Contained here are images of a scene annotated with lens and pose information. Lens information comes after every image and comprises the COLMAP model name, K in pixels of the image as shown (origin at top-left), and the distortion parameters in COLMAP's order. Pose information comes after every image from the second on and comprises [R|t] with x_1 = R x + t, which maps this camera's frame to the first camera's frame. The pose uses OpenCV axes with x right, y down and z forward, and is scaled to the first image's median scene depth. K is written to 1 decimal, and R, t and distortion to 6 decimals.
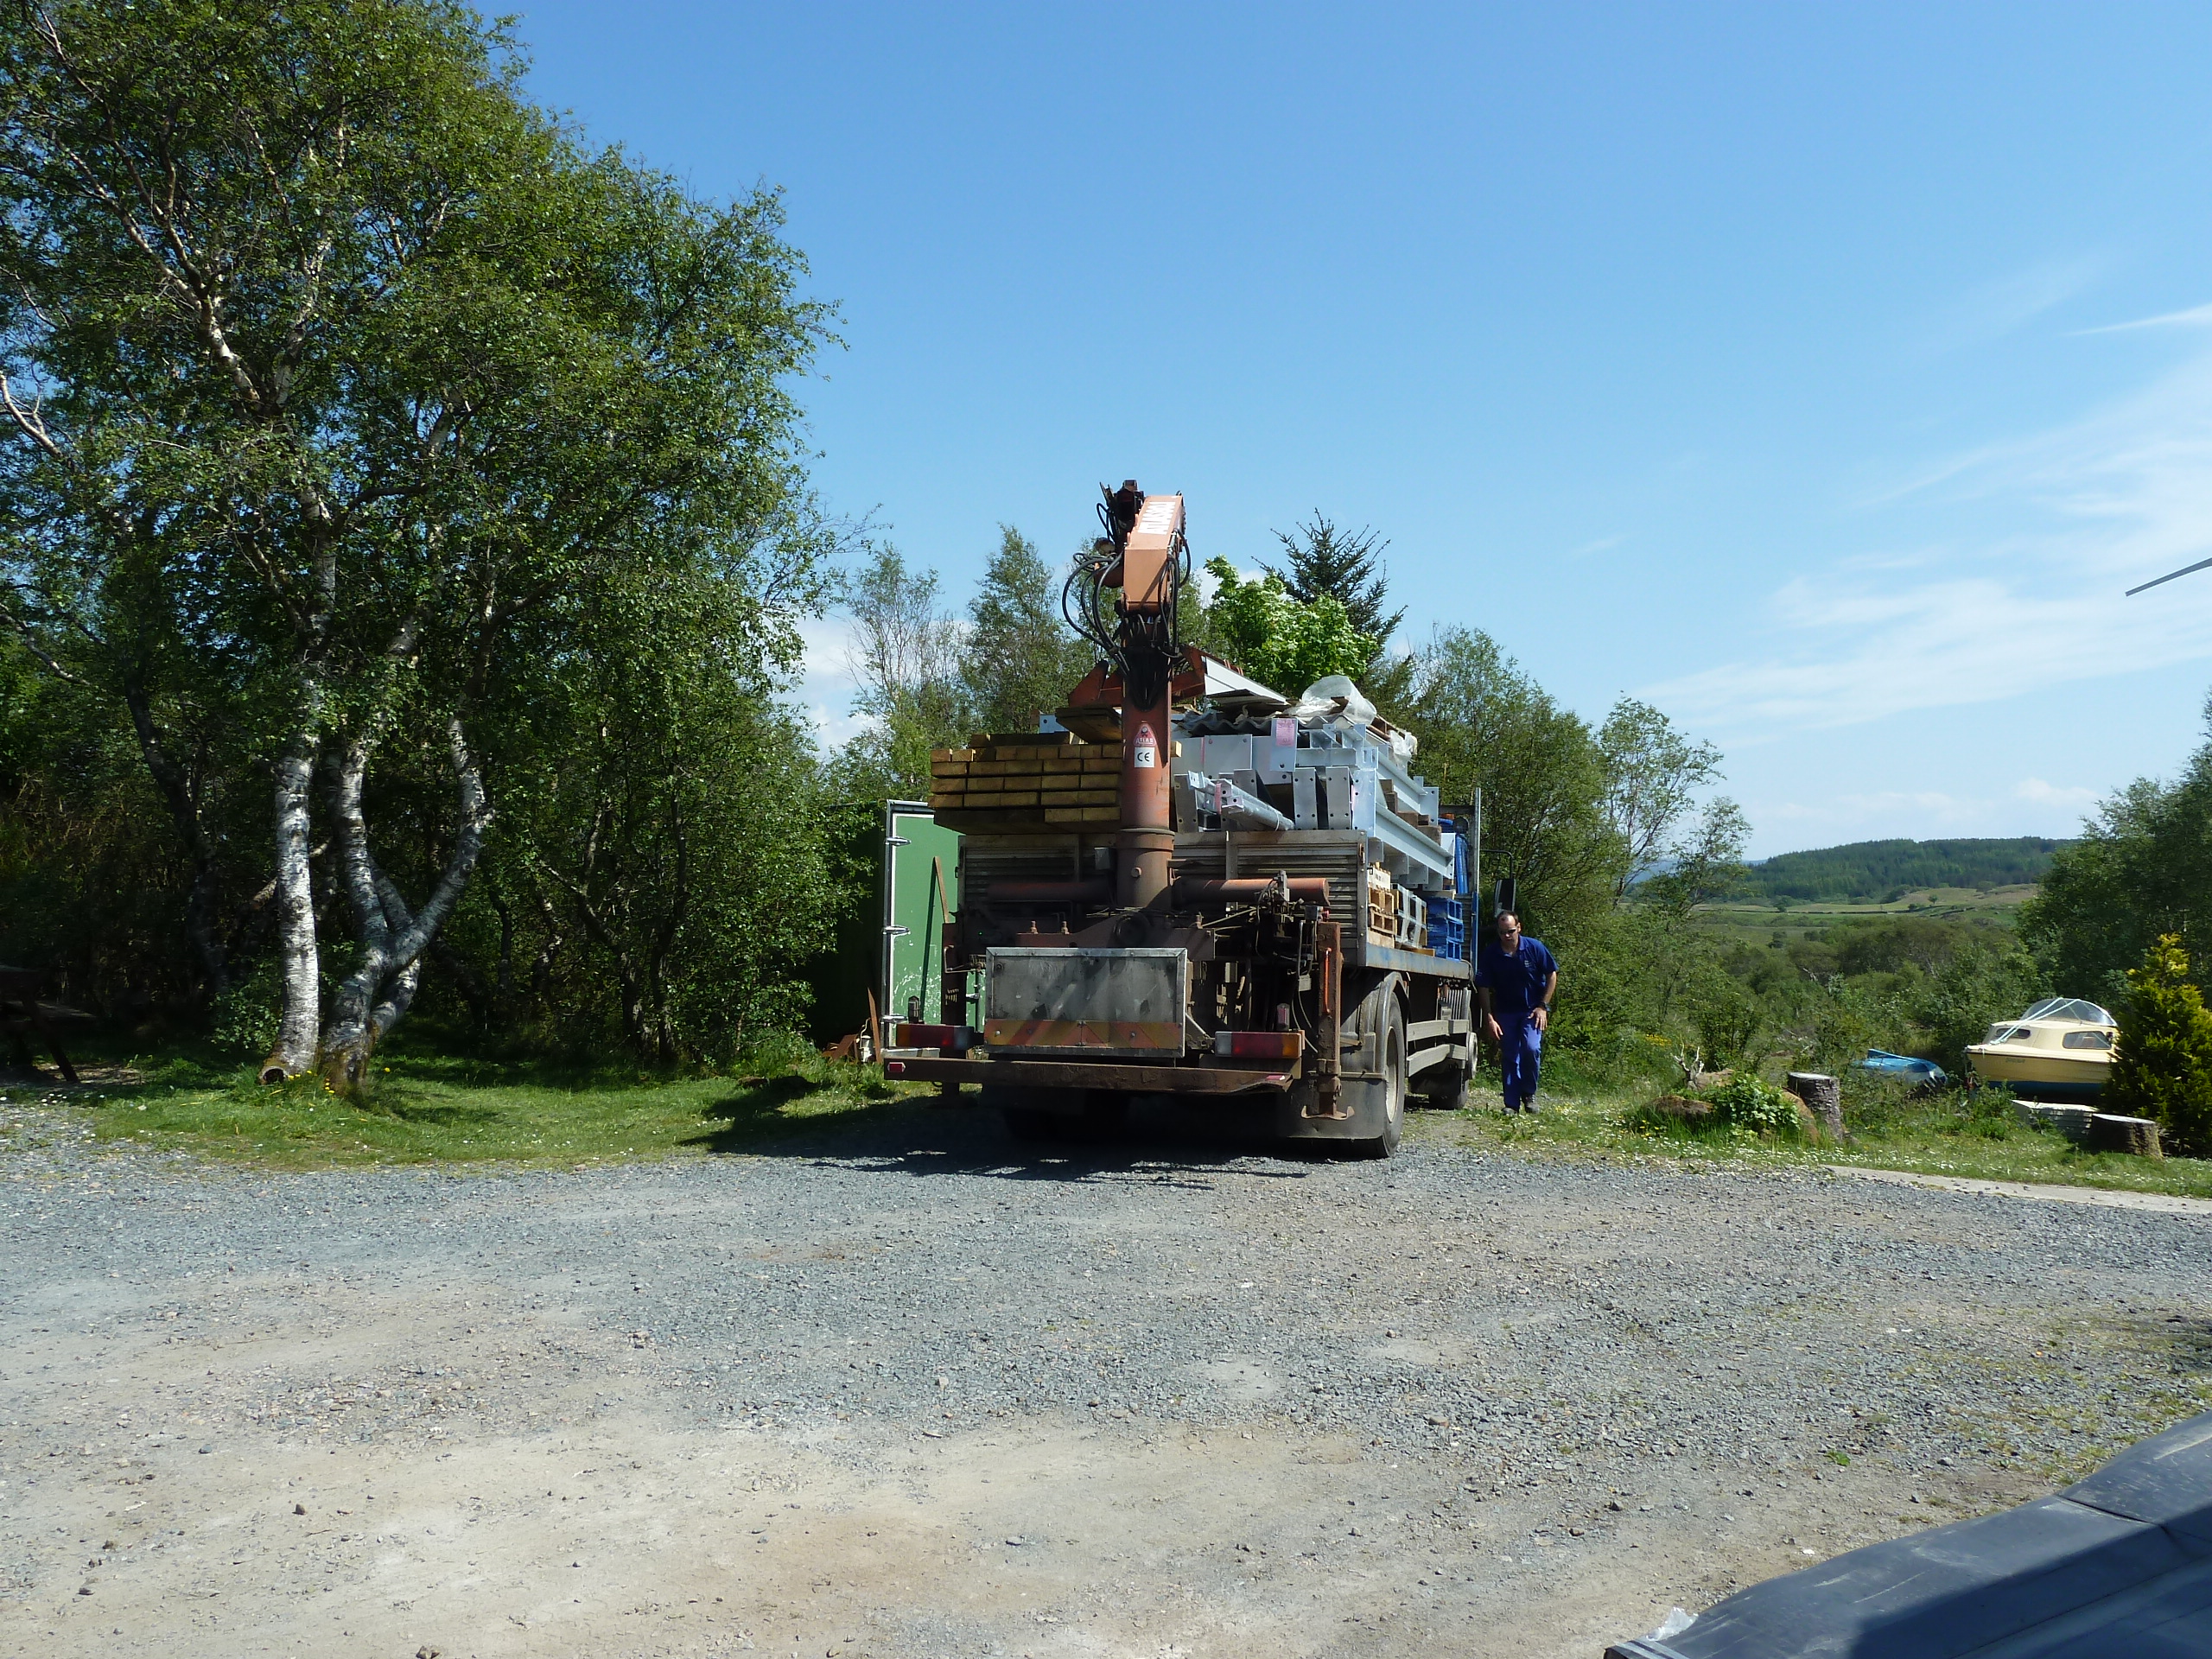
lens RADIAL K [[1775.6, 0, 1107.6], [0, 1775.6, 836.7], [0, 0, 1]] dist [-0.015998, 0.001468]
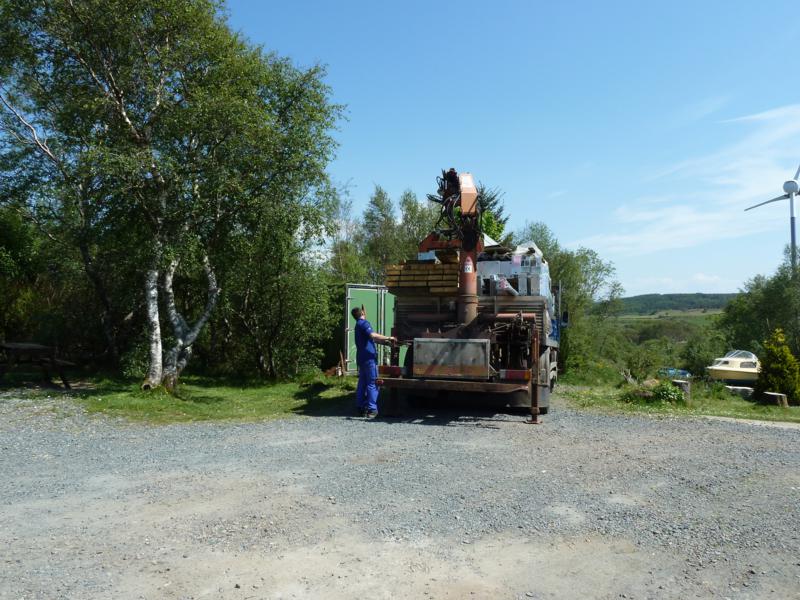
lens RADIAL K [[605.5, 0, 398.8], [0, 605.5, 298.8], [0, 0, 1]] dist [-0.027671, 0.009161]
pose [[0.999850, -0.001506, 0.017254, -0.095713], [0.001348, 0.999957, 0.009181, -0.007984], [-0.017268, -0.009156, 0.999809, 0.066876]]
